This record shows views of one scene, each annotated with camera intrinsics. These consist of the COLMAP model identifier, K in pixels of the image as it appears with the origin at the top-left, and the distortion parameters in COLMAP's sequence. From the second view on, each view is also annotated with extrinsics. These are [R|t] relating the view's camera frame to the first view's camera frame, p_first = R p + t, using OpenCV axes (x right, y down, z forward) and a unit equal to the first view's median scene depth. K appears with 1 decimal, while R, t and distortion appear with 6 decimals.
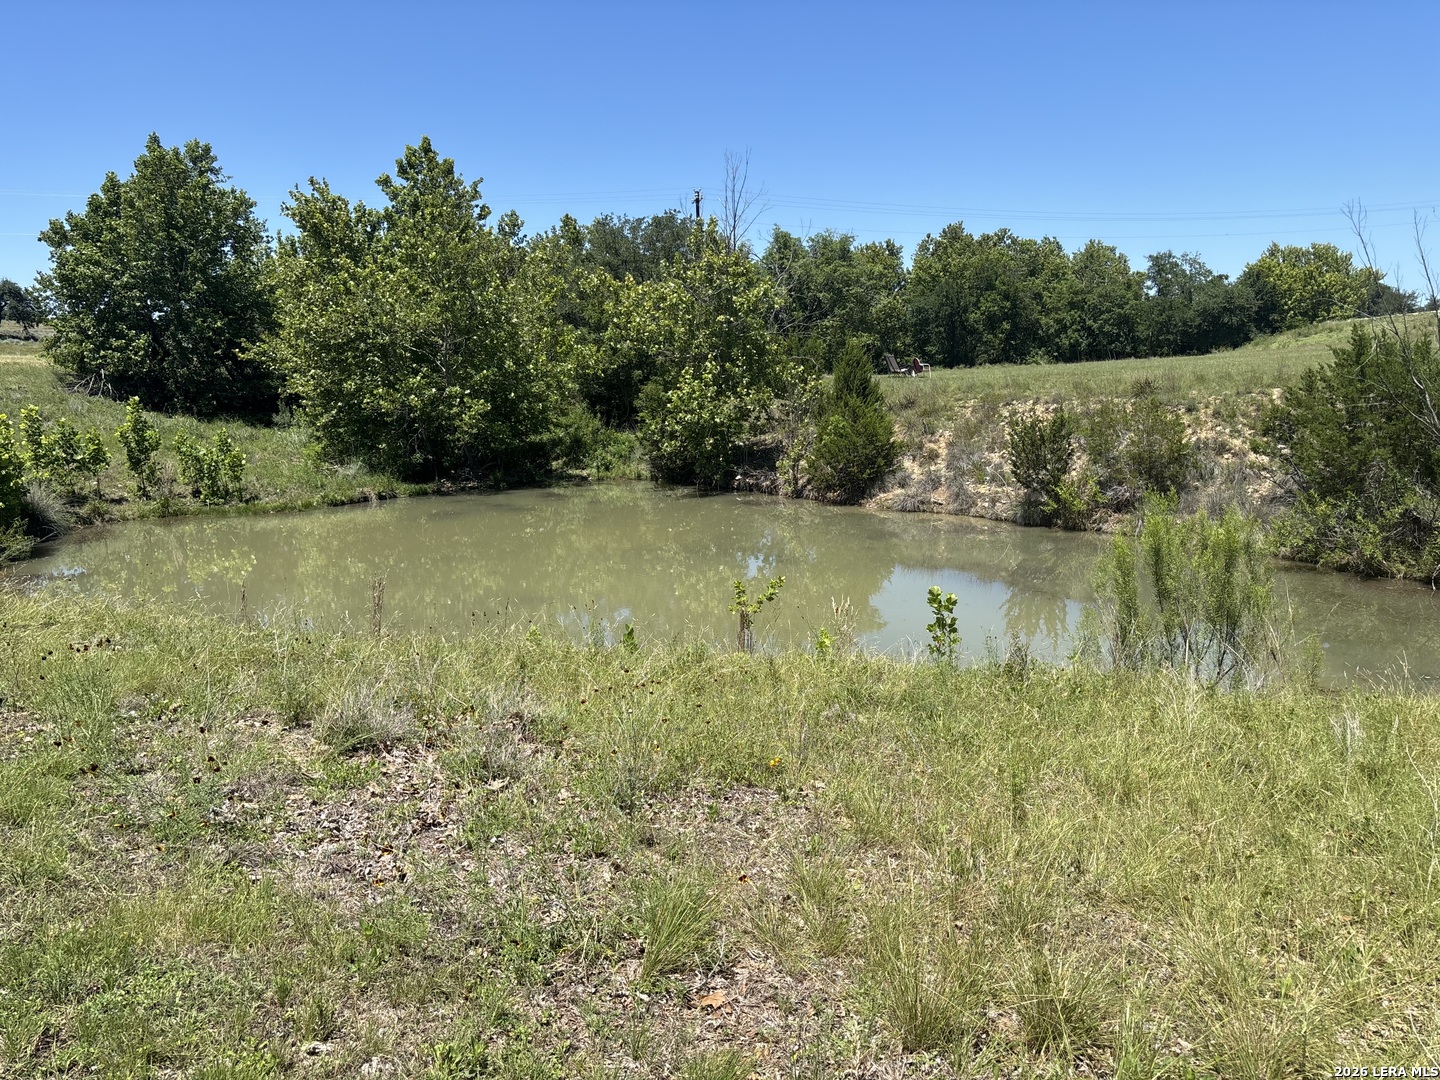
lens RADIAL K [[1134.4, 0, 720.0], [0, 1134.4, 540.0], [0, 0, 1]] dist [0.140761, -0.234772]
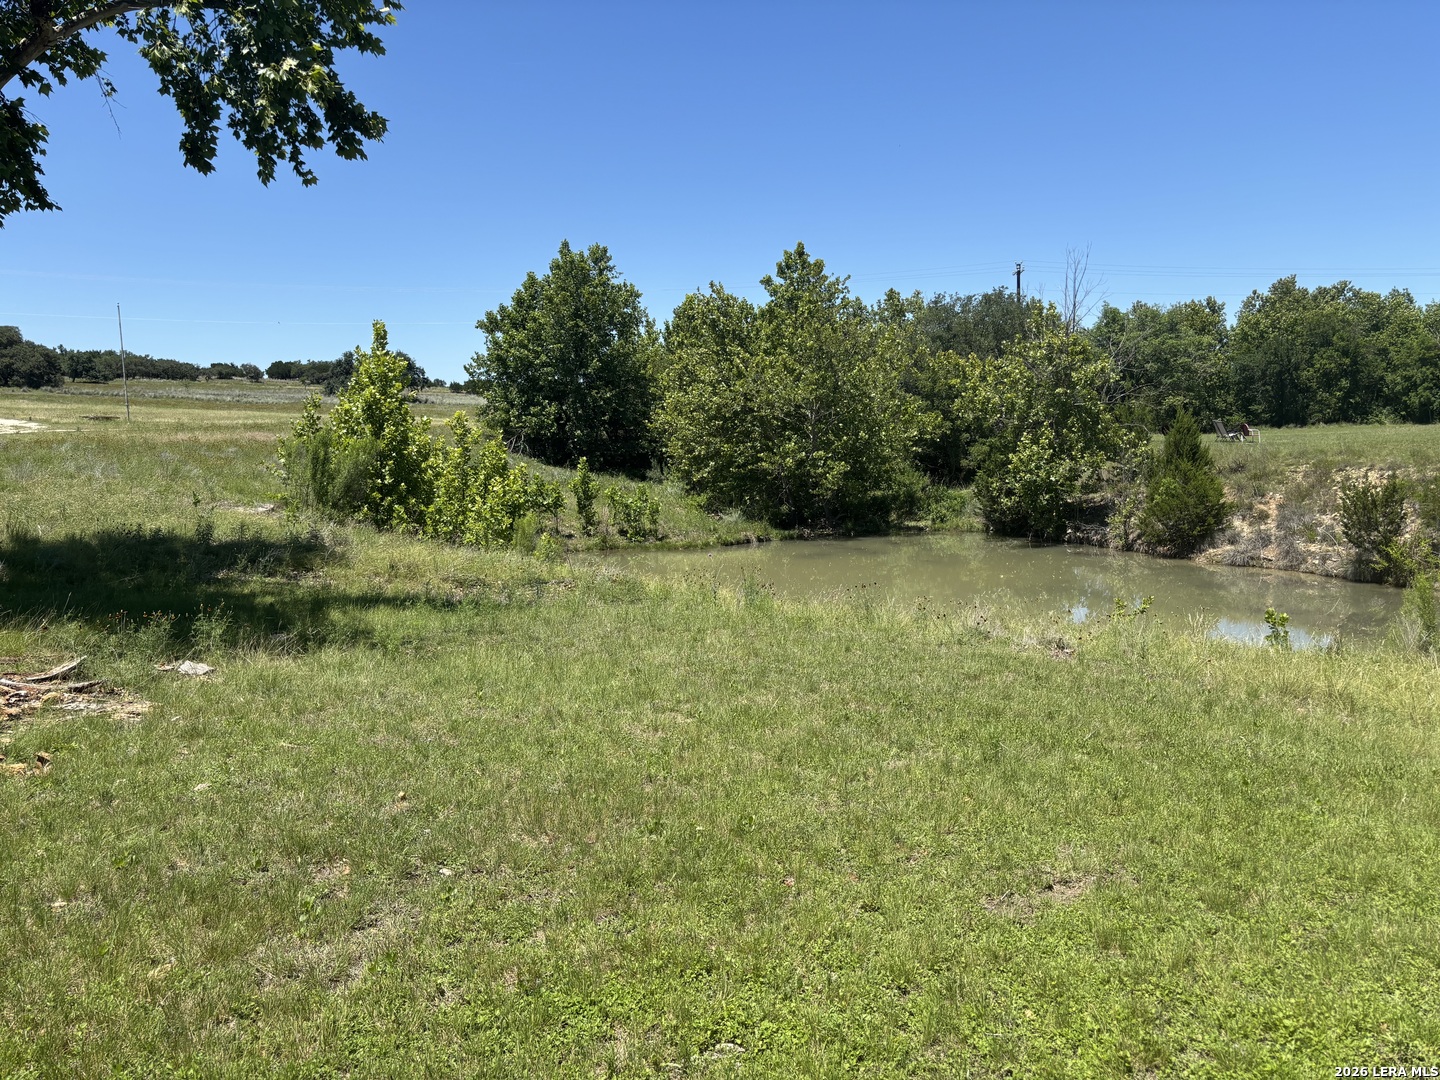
lens RADIAL K [[1112.9, 0, 720.0], [0, 1112.9, 540.0], [0, 0, 1]] dist [0.067355, -0.059185]
pose [[0.966202, 0.030044, -0.256028, -0.033333], [-0.042082, 0.998245, -0.041670, 0.013590], [0.254326, 0.051036, 0.965771, -0.148344]]
